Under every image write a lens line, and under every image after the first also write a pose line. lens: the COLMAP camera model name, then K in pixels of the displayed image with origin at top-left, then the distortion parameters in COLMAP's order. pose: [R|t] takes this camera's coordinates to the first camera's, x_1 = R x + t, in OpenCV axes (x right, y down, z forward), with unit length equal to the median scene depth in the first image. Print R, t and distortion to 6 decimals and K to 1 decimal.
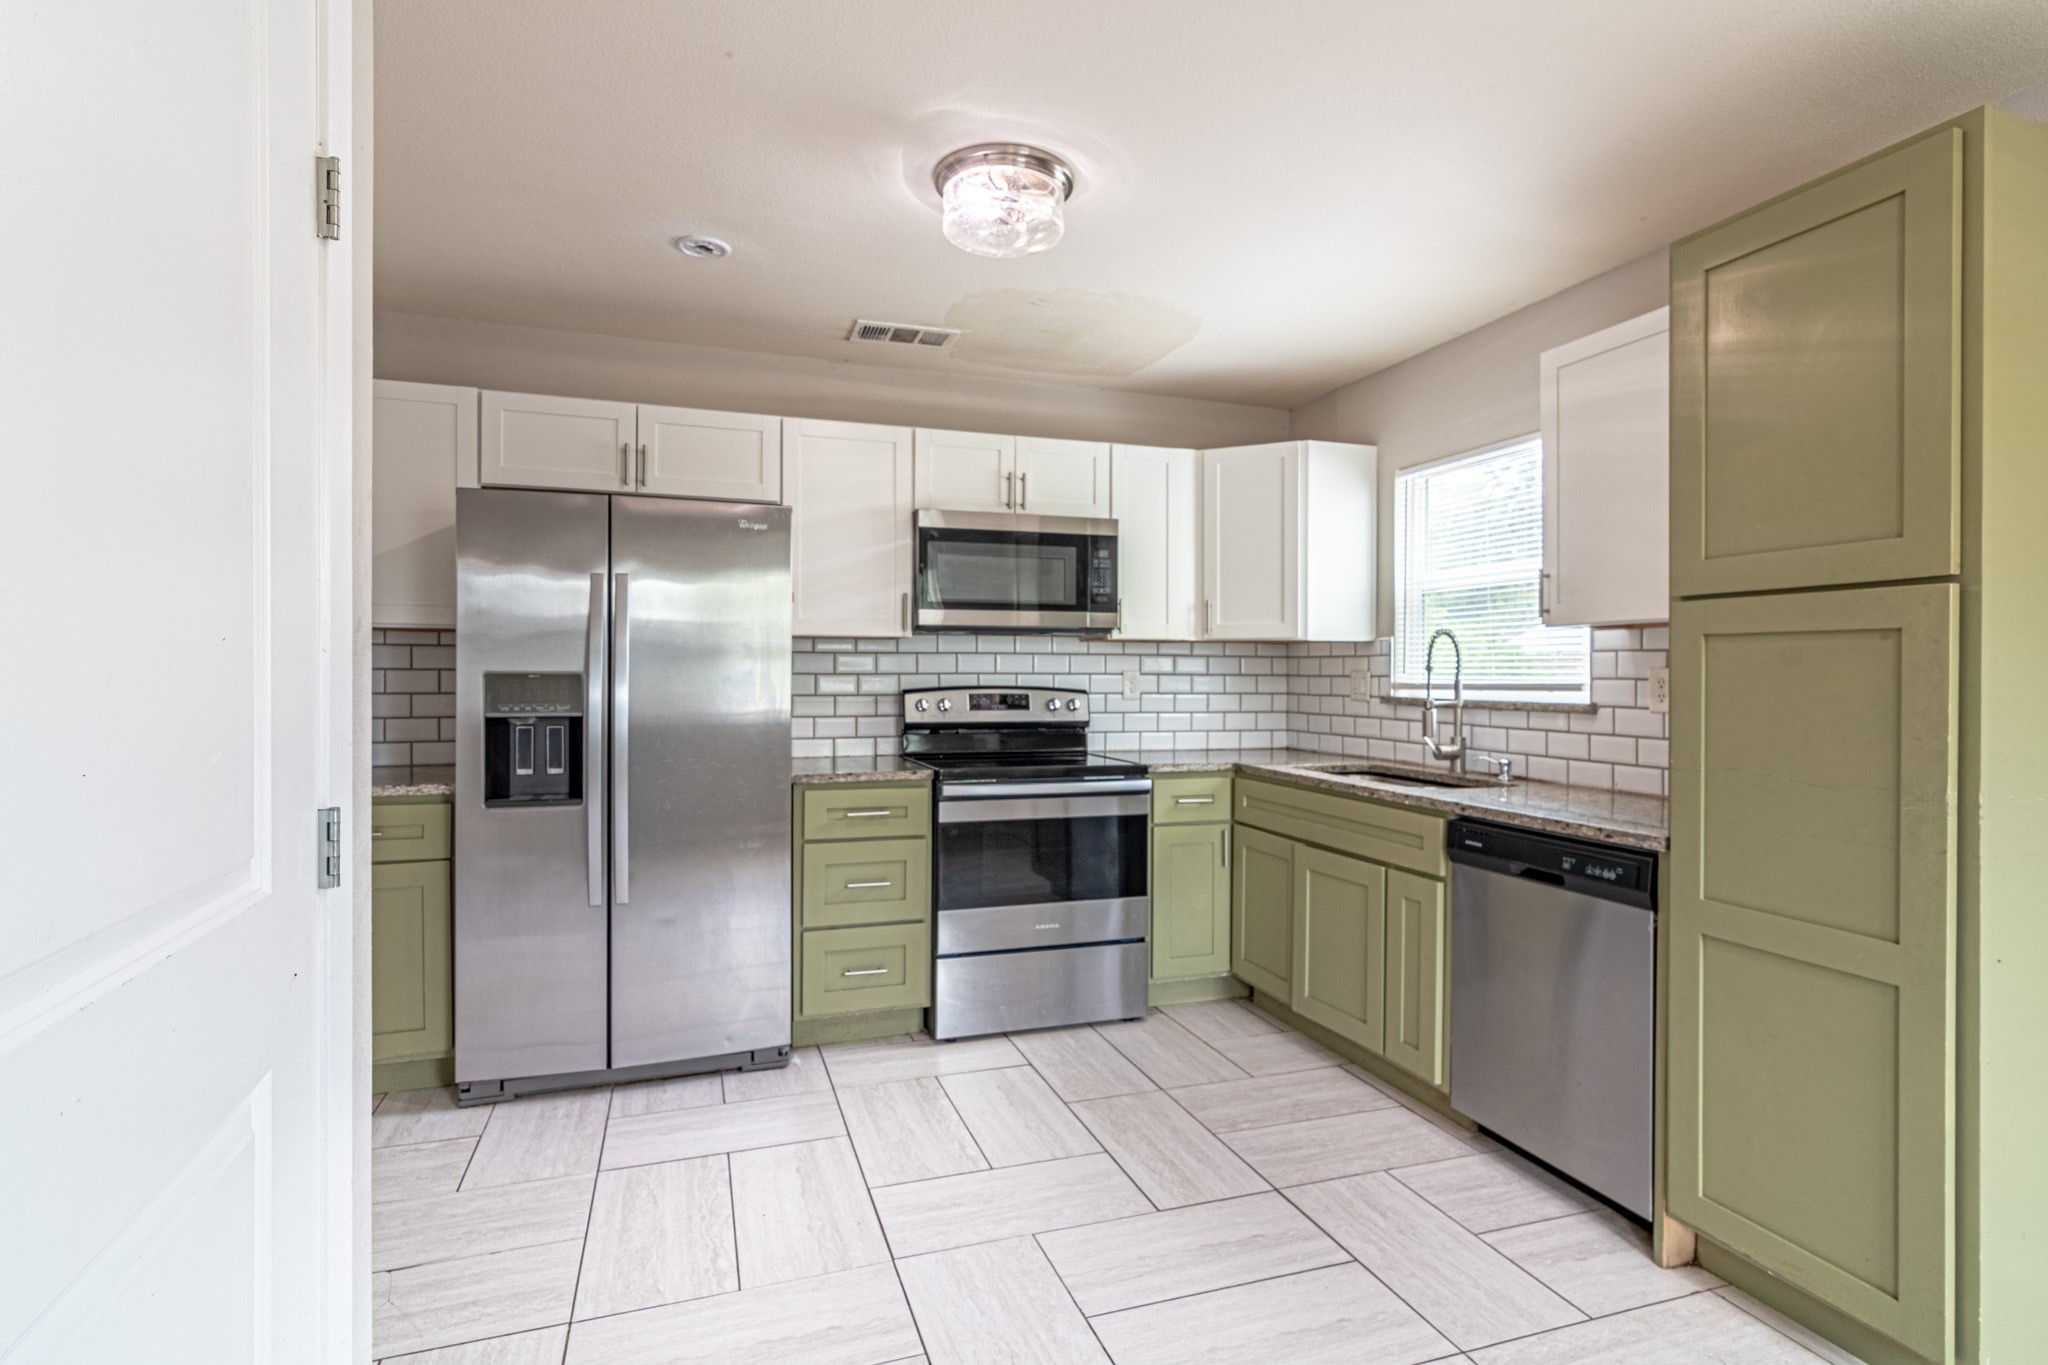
lens RADIAL K [[1010.5, 0, 1043.6], [0, 1010.5, 681.4], [0, 0, 1]] dist [-0.001792, 0.000097]
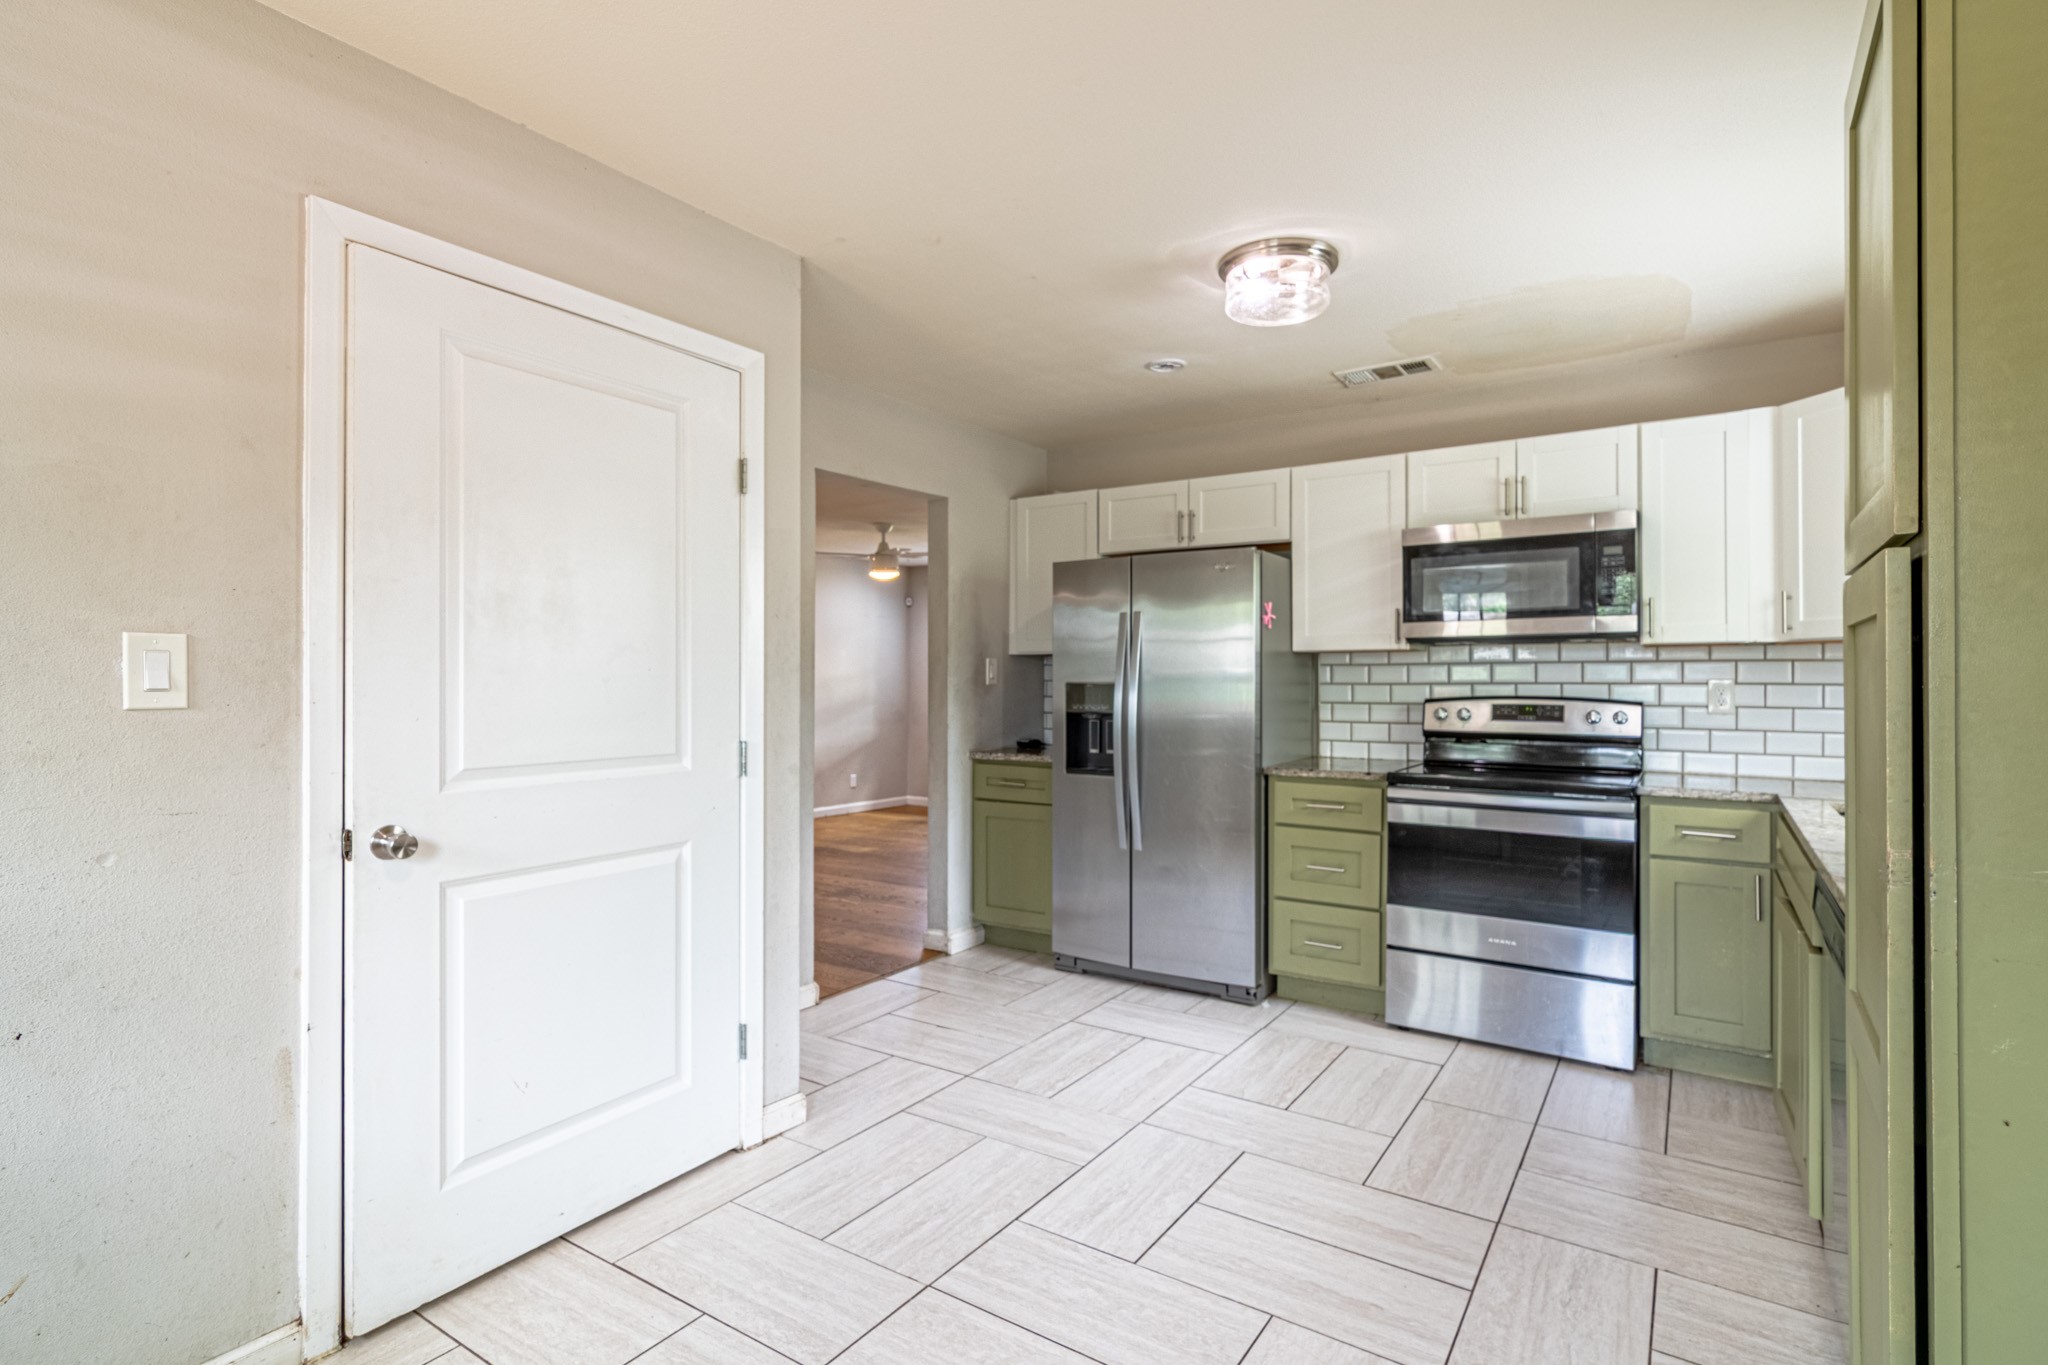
lens RADIAL K [[1010.5, 0, 1043.6], [0, 1010.5, 681.4], [0, 0, 1]] dist [-0.001792, 0.000097]
pose [[0.601511, -0.003211, -0.798858, 0.545360], [-0.005674, 0.999950, -0.008292, 0.001250], [0.798844, 0.009520, 0.601462, 0.057907]]
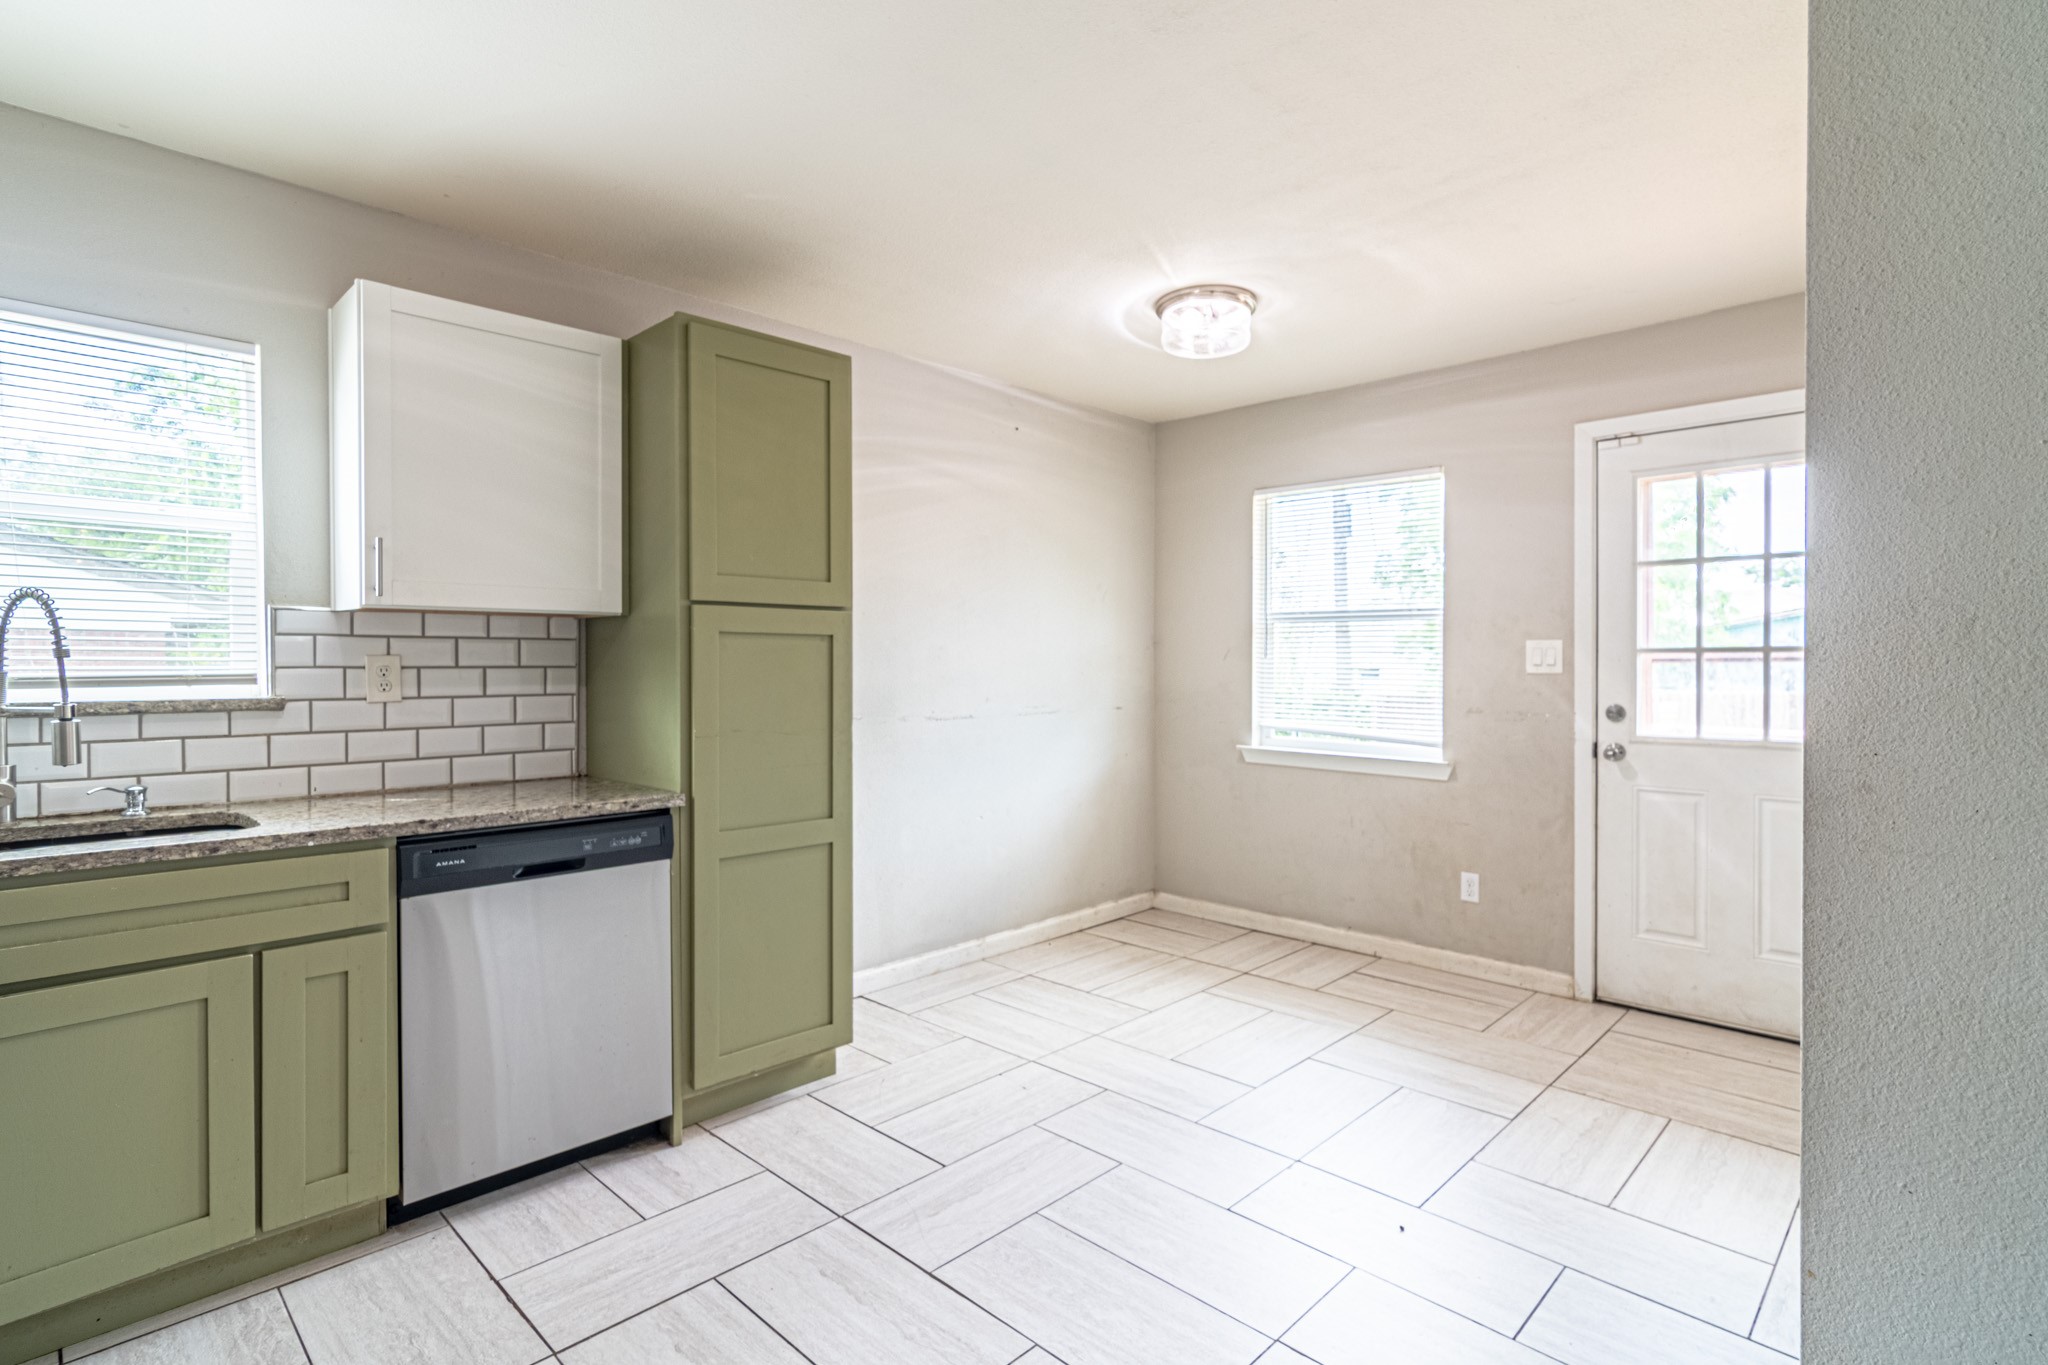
lens RADIAL K [[1010.5, 0, 1043.6], [0, 1010.5, 681.4], [0, 0, 1]] dist [-0.001792, 0.000097]
pose [[-0.459436, -0.017789, 0.888033, -0.436679], [0.006788, 0.999700, 0.023538, -0.005904], [-0.888185, 0.016842, -0.459177, 0.754145]]
